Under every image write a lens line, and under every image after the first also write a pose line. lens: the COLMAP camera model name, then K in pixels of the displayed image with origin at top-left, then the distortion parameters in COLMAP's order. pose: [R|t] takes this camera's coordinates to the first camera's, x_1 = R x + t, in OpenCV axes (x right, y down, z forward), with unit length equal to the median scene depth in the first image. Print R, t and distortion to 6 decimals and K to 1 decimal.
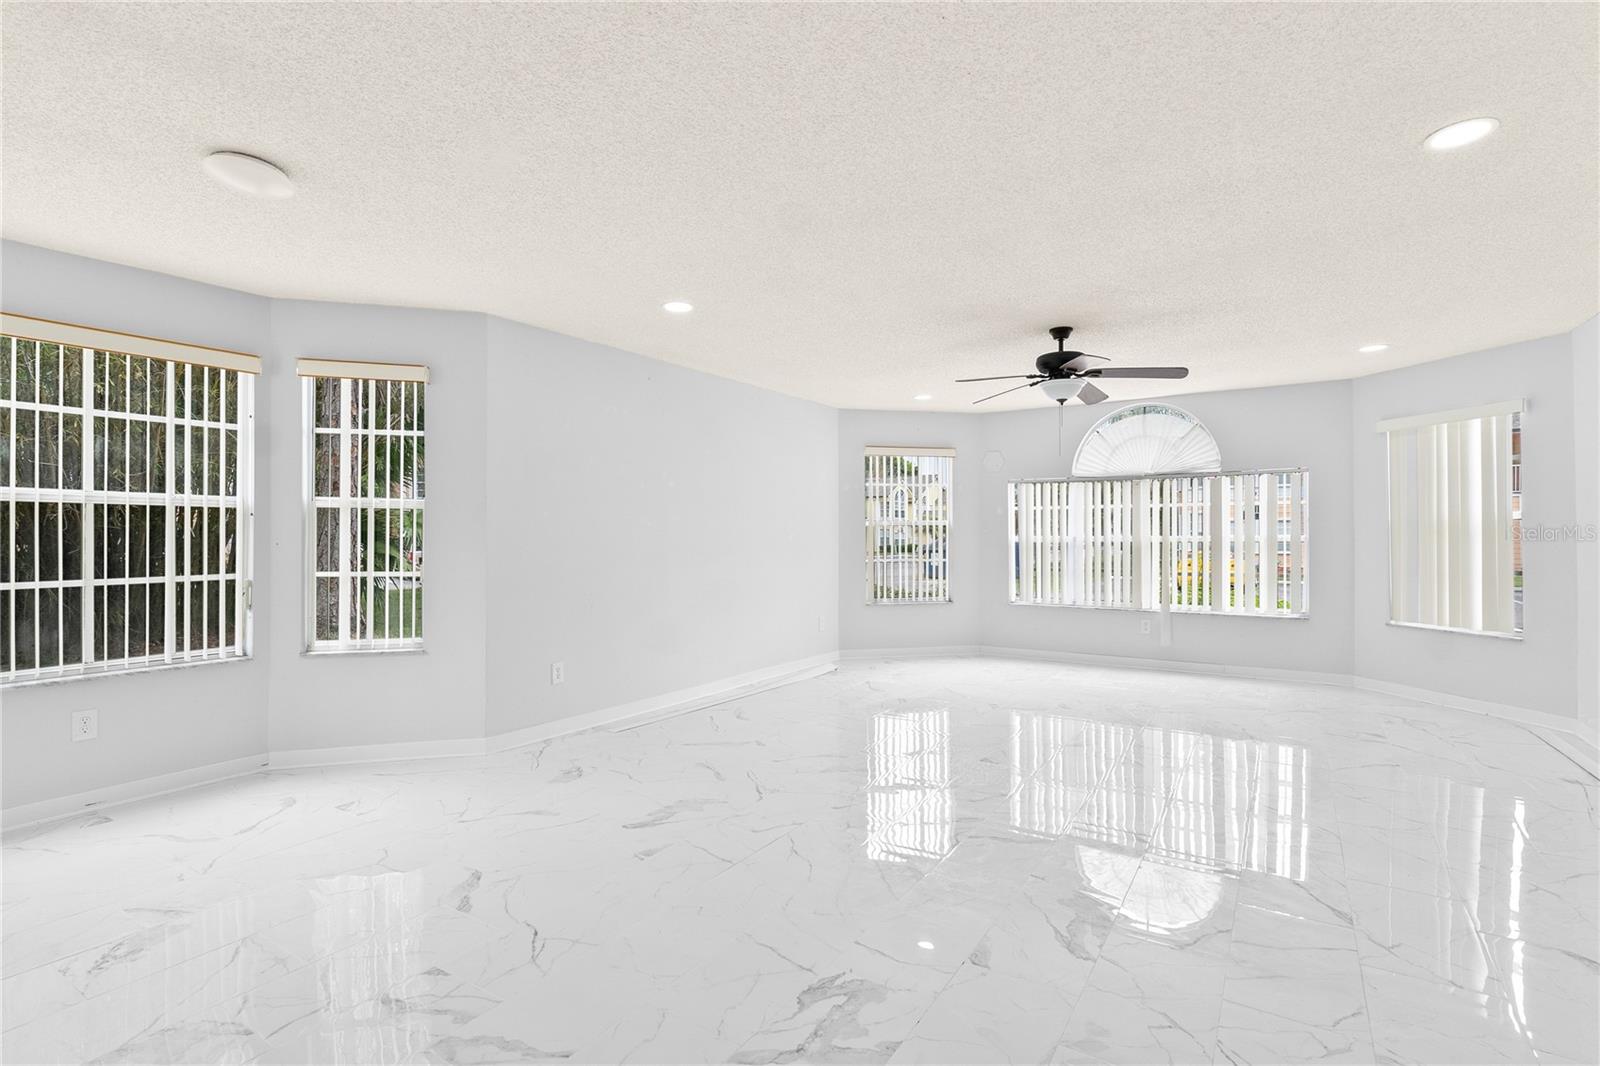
lens RADIAL K [[763.5, 0, 806.8], [0, 763.5, 528.2], [0, 0, 1]] dist [-0.001395, 0.001314]
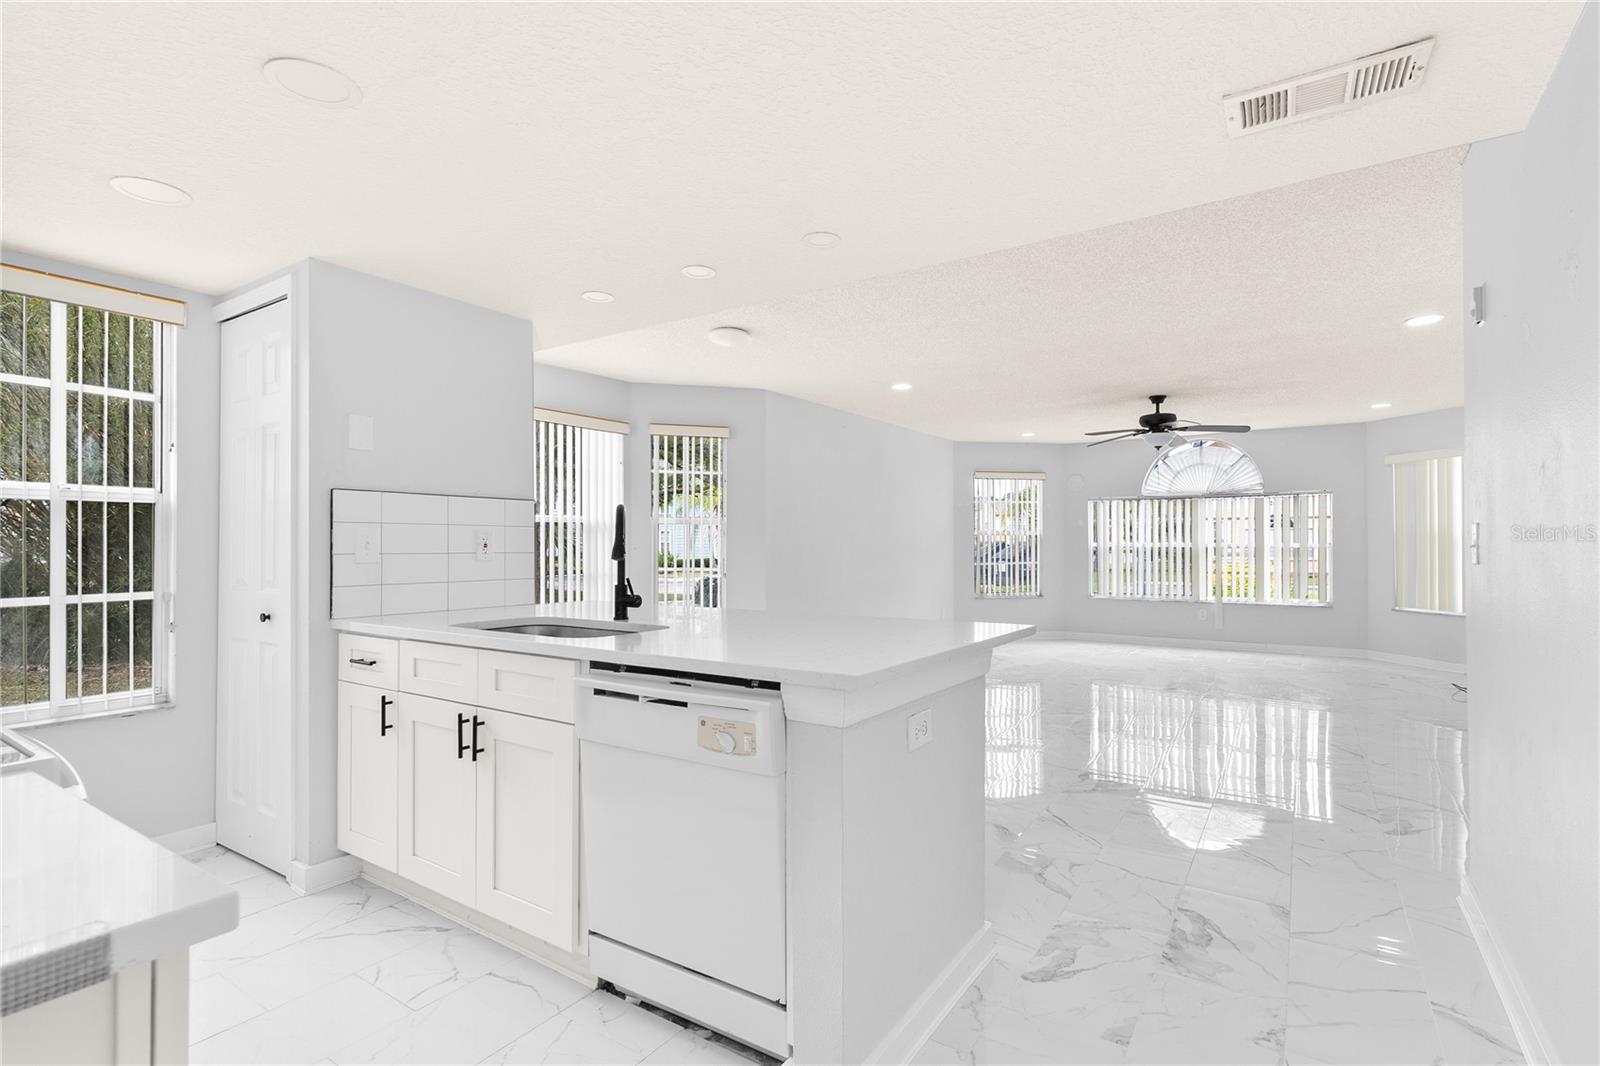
lens RADIAL K [[763.5, 0, 809.7], [0, 763.5, 539.4], [0, 0, 1]] dist [-0.001395, 0.001314]
pose [[0.999924, 0.000339, -0.012309, -0.211248], [-0.000271, 0.999985, 0.005493, -0.003142], [0.012311, -0.005489, 0.999909, -0.303404]]
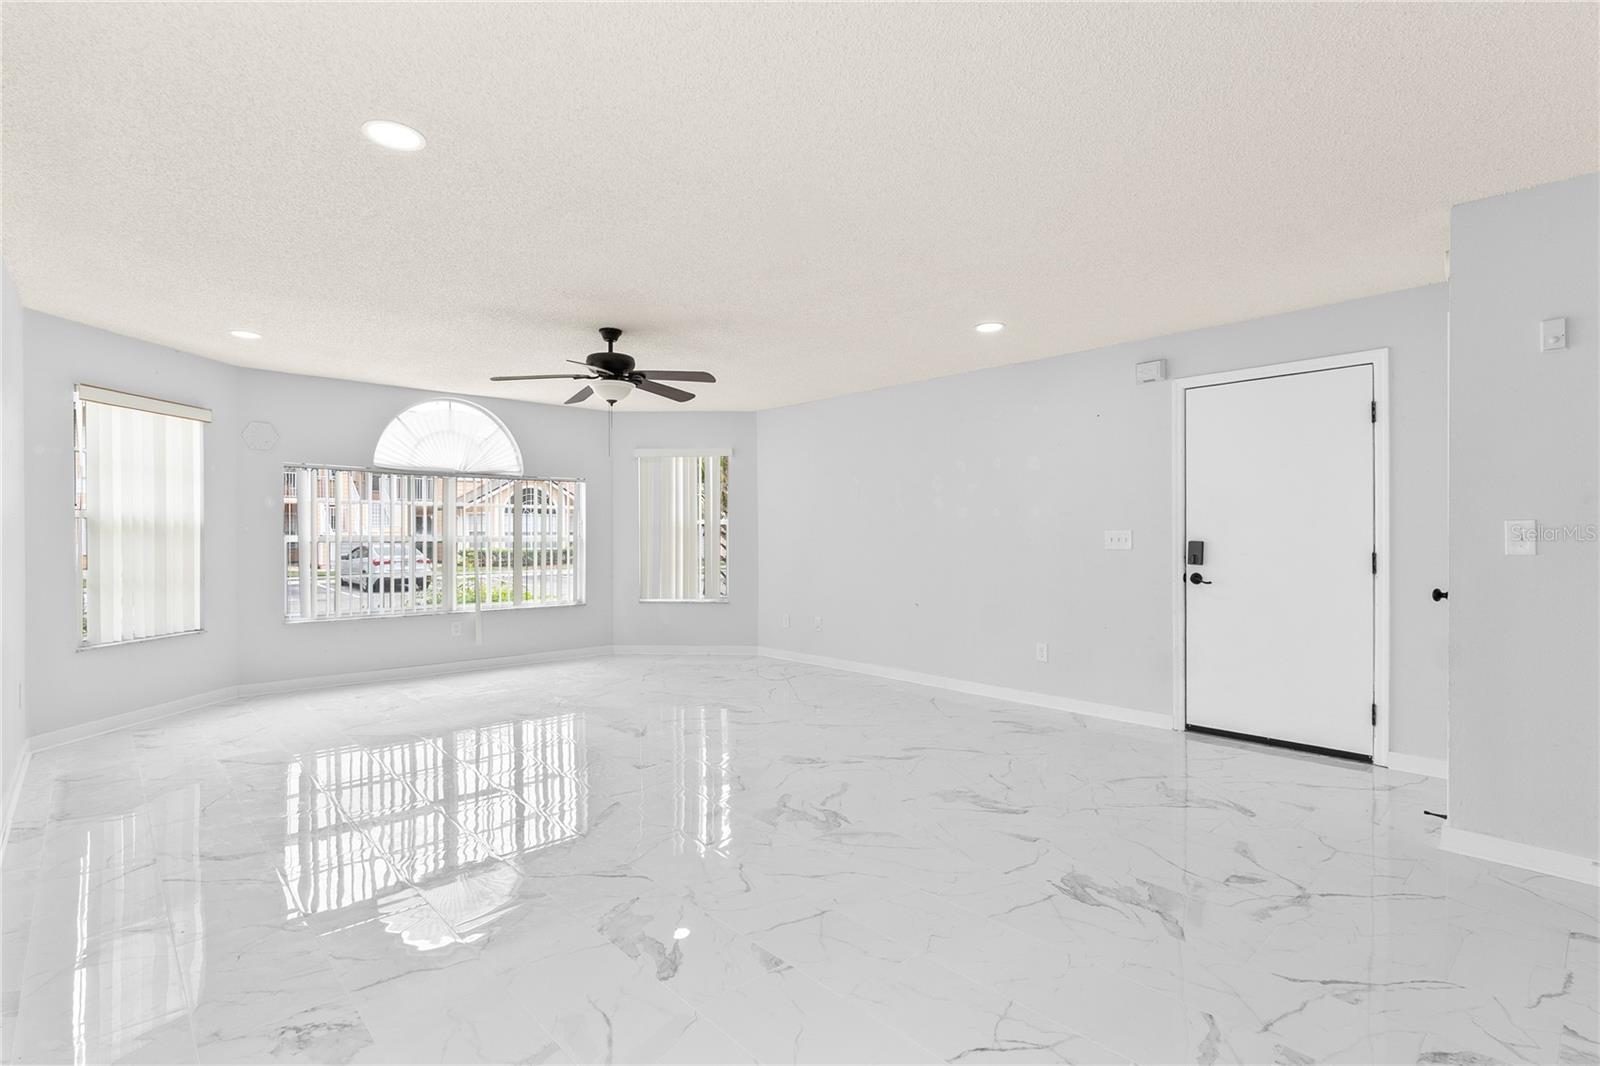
lens RADIAL K [[763.5, 0, 807.3], [0, 763.5, 529.8], [0, 0, 1]] dist [-0.001395, 0.001314]
pose [[0.245912, 0.009138, 0.969249, -0.419464], [-0.012025, 0.999907, -0.006376, 0.004367], [-0.969218, -0.010087, 0.245999, 0.358834]]
